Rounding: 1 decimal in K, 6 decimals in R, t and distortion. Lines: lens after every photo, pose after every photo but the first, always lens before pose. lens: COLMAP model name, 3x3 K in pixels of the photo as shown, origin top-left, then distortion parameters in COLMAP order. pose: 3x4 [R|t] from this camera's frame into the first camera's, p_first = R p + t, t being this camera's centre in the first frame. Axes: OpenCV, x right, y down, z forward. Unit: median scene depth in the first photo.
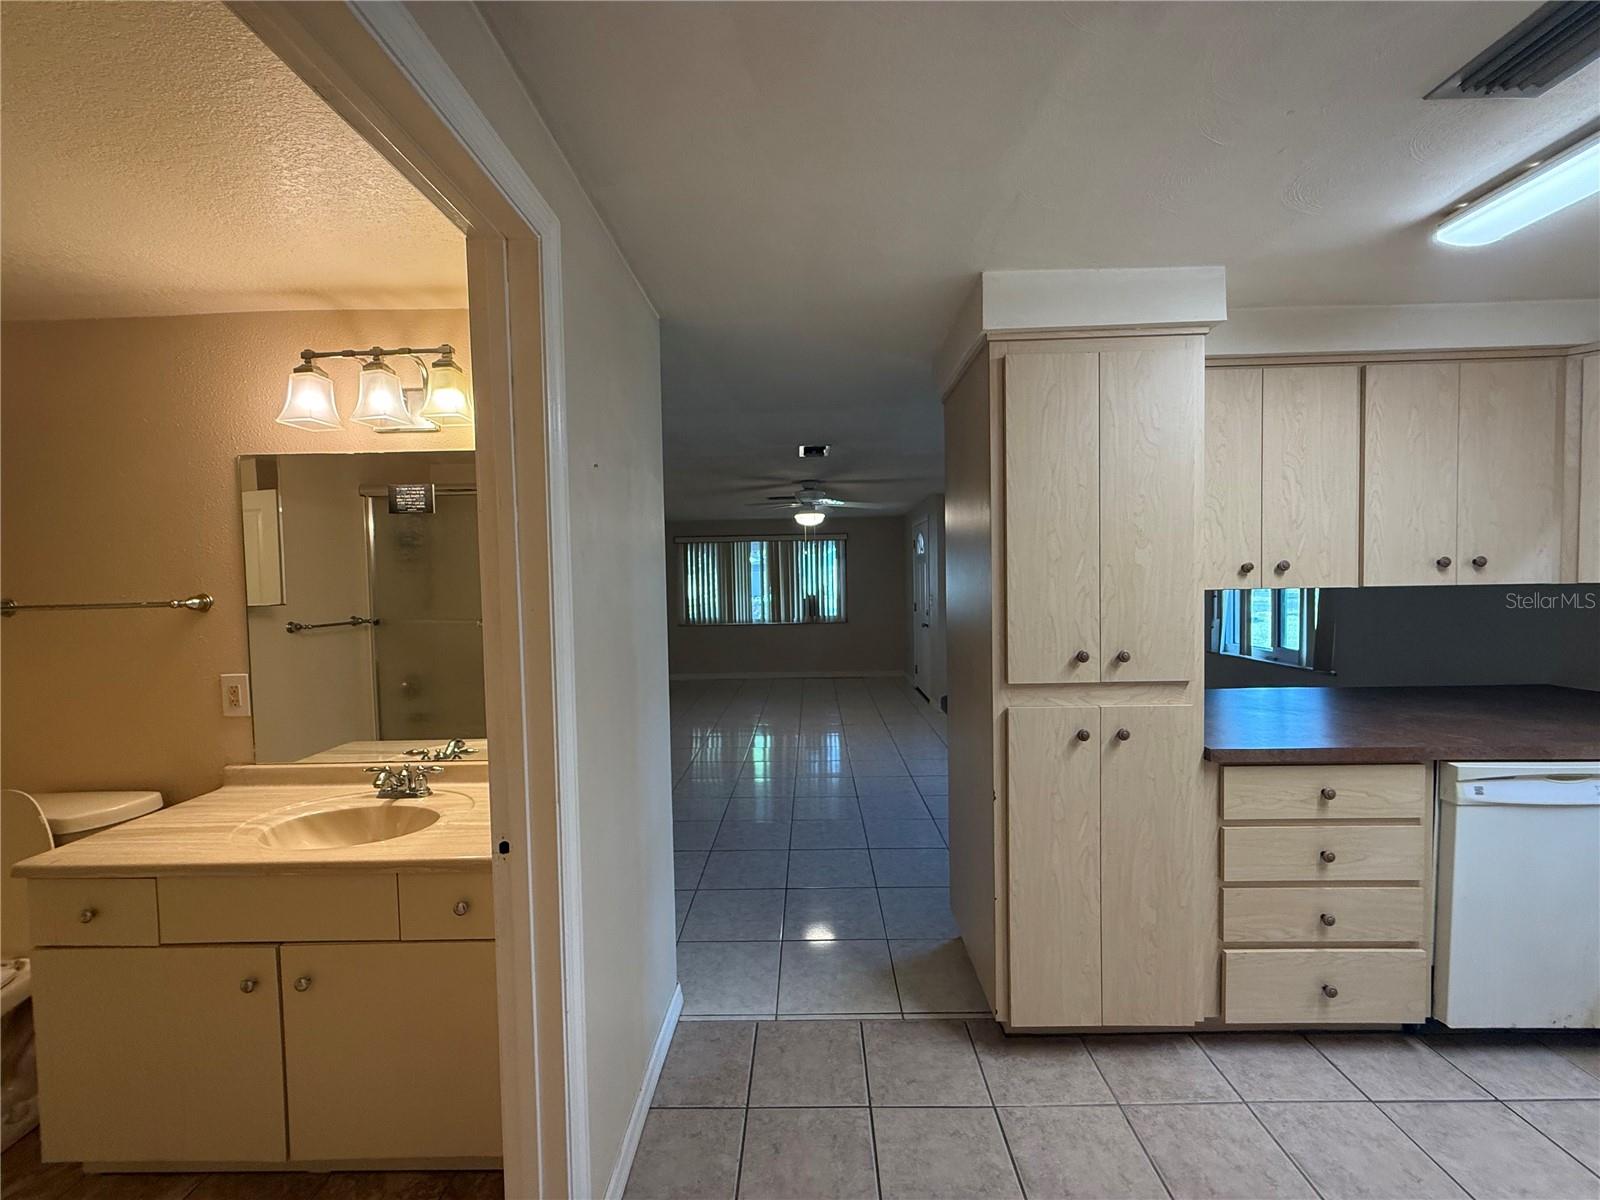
lens RADIAL K [[641.4, 0, 800.0], [0, 641.4, 600.0], [0, 0, 1]] dist [-0.003144, 0.000071]
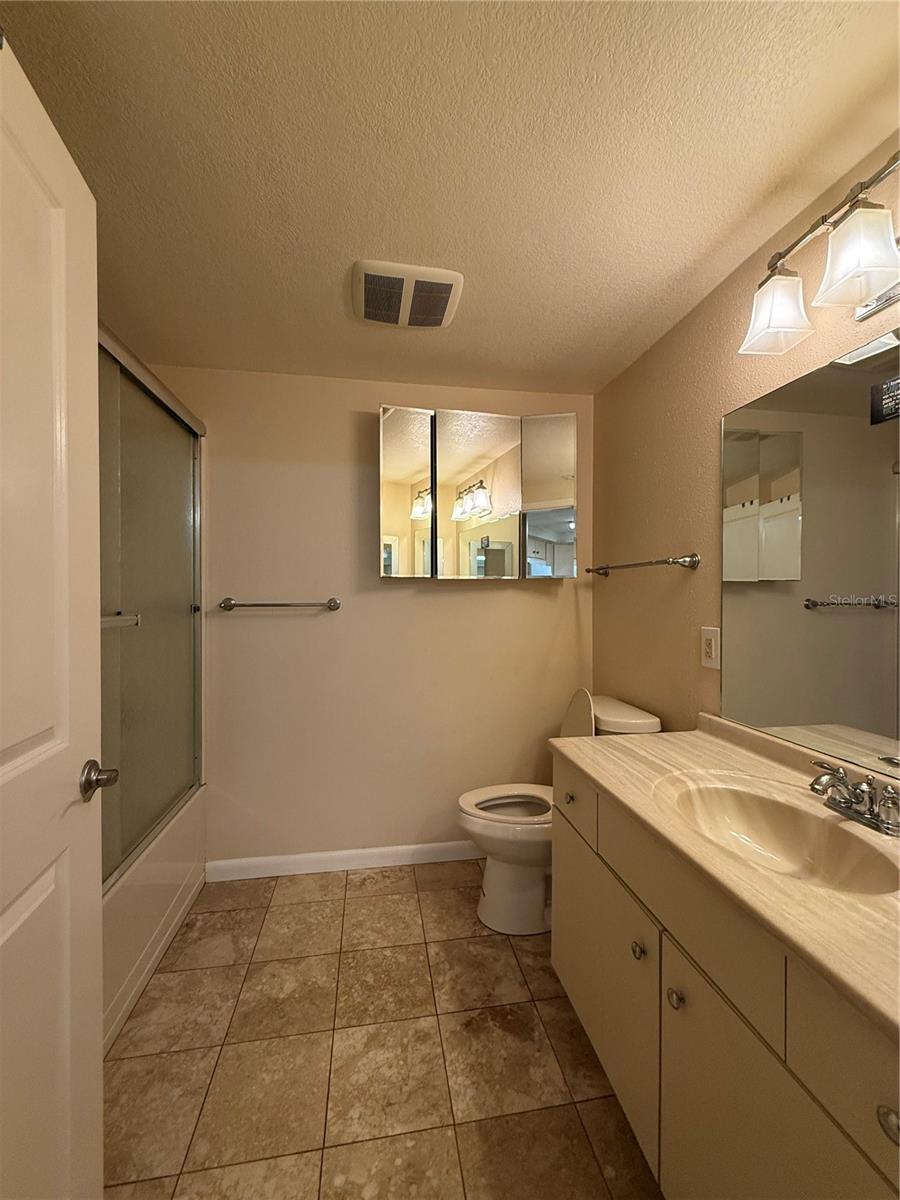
lens RADIAL K [[481.1, 0, 450.0], [0, 481.1, 600.0], [0, 0, 1]] dist [-0.003144, 0.000071]
pose [[0.182121, 0.033820, -0.982694, -0.197291], [-0.043105, 0.998722, 0.026383, 0.073623], [0.982331, 0.037554, 0.183346, 0.465230]]
